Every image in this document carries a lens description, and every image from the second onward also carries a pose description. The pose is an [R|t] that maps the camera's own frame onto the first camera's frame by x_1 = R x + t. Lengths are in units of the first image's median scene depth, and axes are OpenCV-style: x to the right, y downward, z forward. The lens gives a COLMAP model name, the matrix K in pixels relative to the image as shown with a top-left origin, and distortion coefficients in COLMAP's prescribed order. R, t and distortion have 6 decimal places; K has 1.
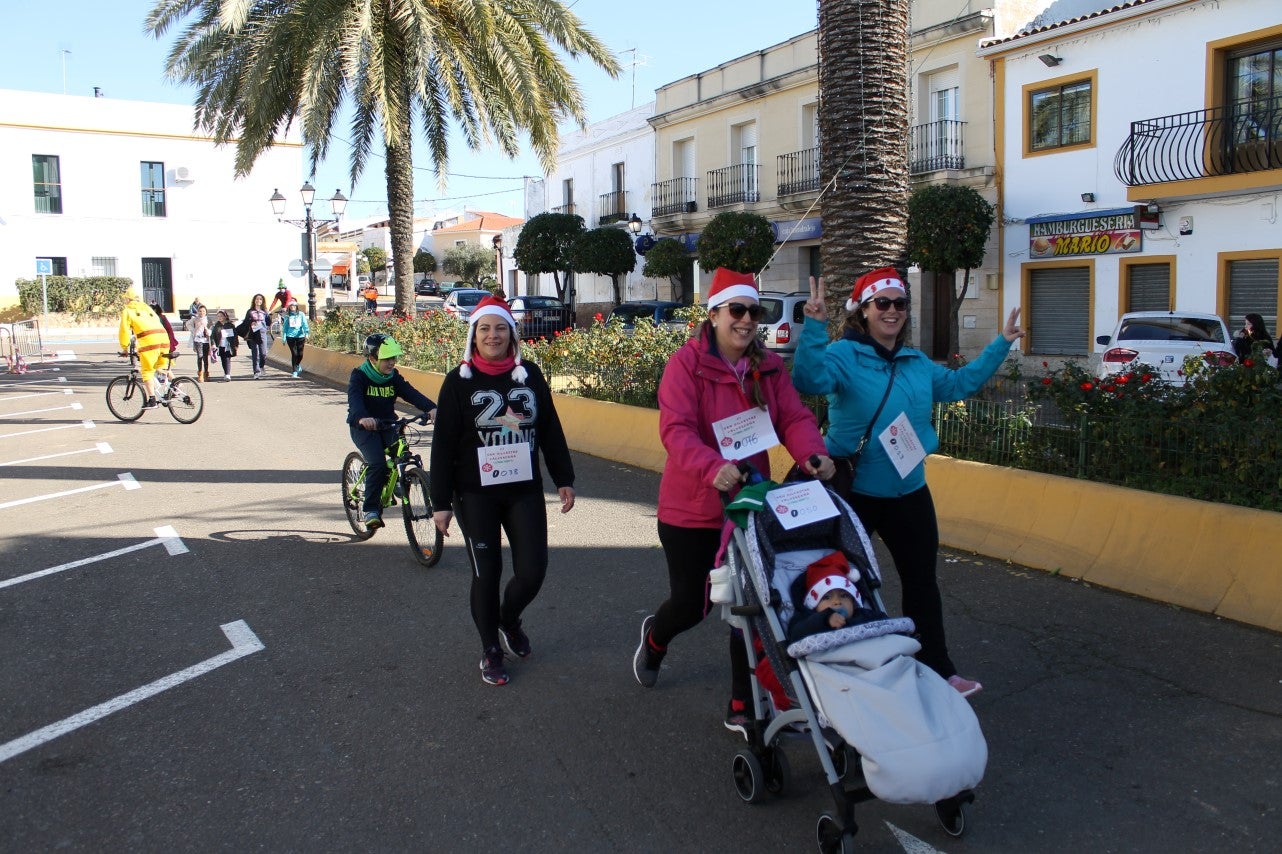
lens RADIAL K [[1100.3, 0, 654.7], [0, 1100.3, 424.5], [0, 0, 1]] dist [-0.163080, 0.149106]
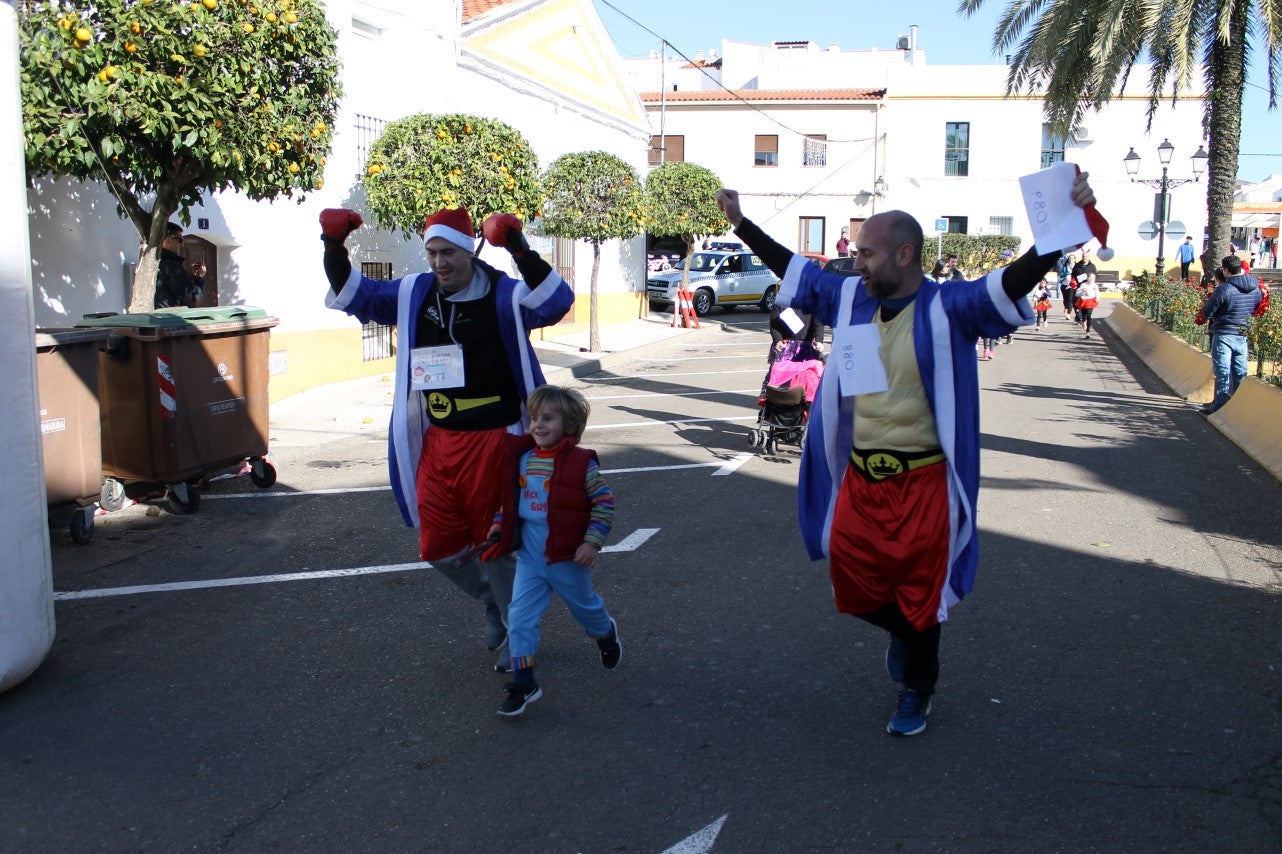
lens RADIAL K [[1104.2, 0, 644.8], [0, 1104.2, 437.3], [0, 0, 1]] dist [-0.167452, 0.156617]
pose [[0.658460, 0.131537, -0.741032, 0.127726], [-0.095773, 0.991249, 0.090850, -0.007342], [0.746497, 0.011149, 0.665295, 0.044281]]
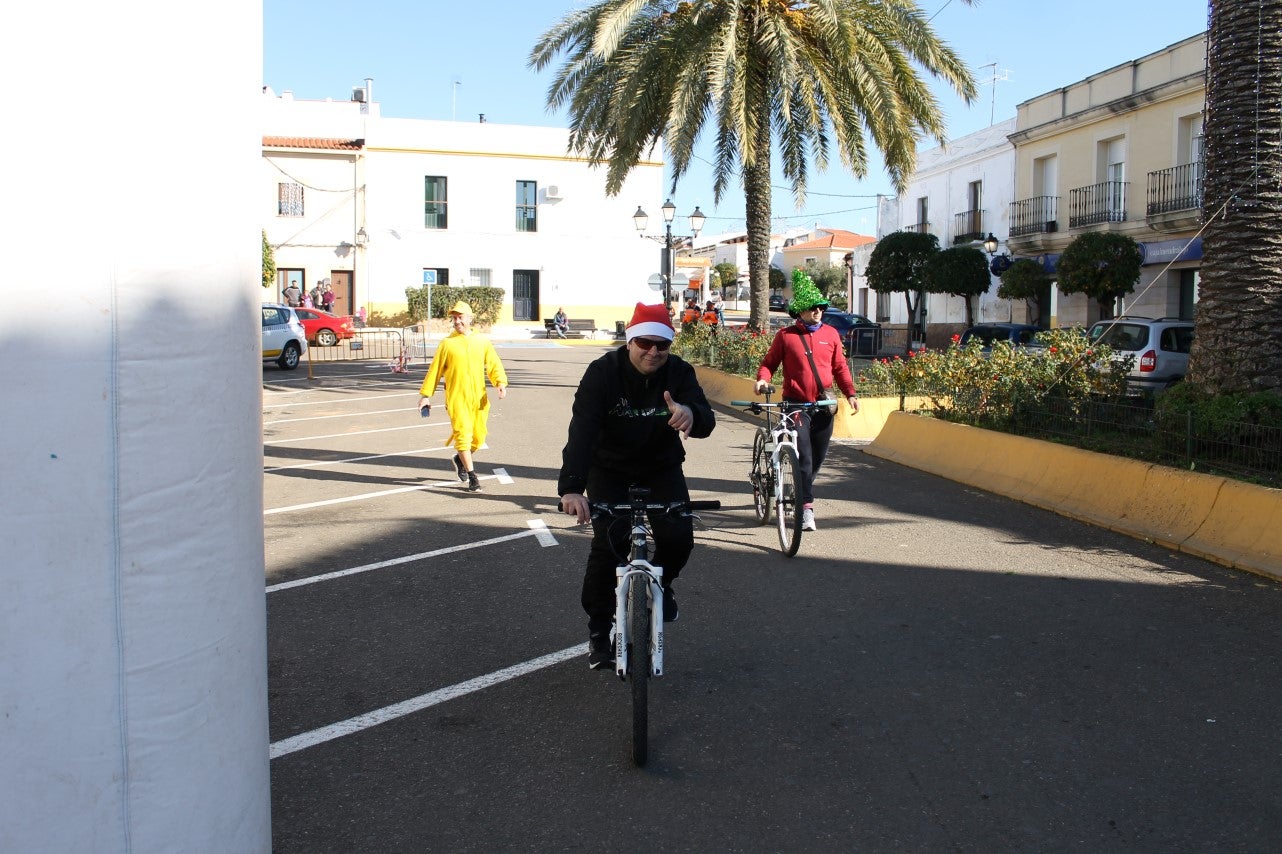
lens RADIAL K [[1097.9, 0, 655.7], [0, 1097.9, 428.3], [0, 0, 1]] dist [-0.163196, 0.166366]
pose [[0.951676, 0.047846, -0.303353, -0.004677], [-0.051442, 0.998669, -0.003869, 0.000478], [0.302764, 0.019287, 0.952870, -0.006442]]
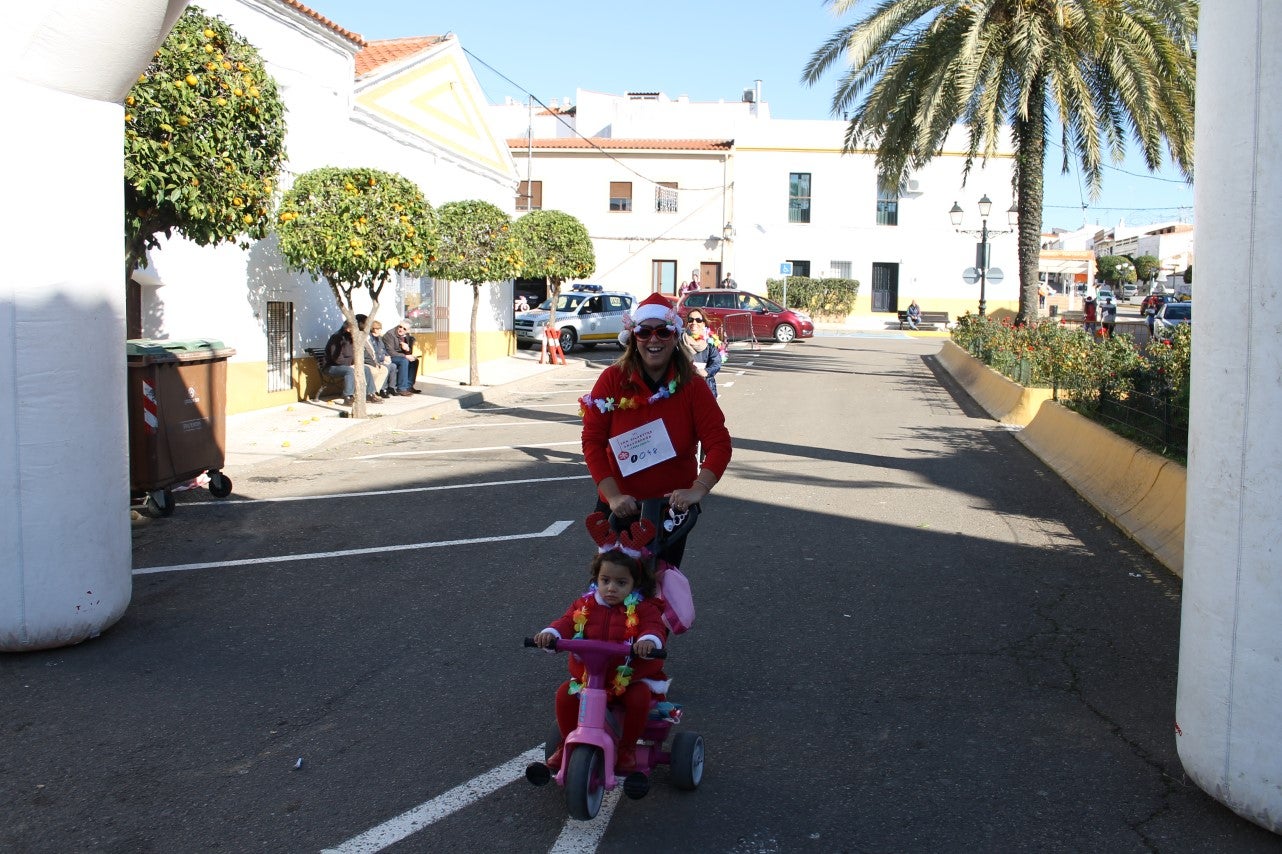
lens RADIAL K [[1103.5, 0, 655.5], [0, 1103.5, 433.0], [0, 0, 1]] dist [-0.168699, 0.154087]
pose [[0.761810, 0.096119, -0.640630, 0.165418], [-0.094498, 0.994841, 0.036890, -0.000696], [0.640871, 0.032435, 0.766963, -0.020085]]
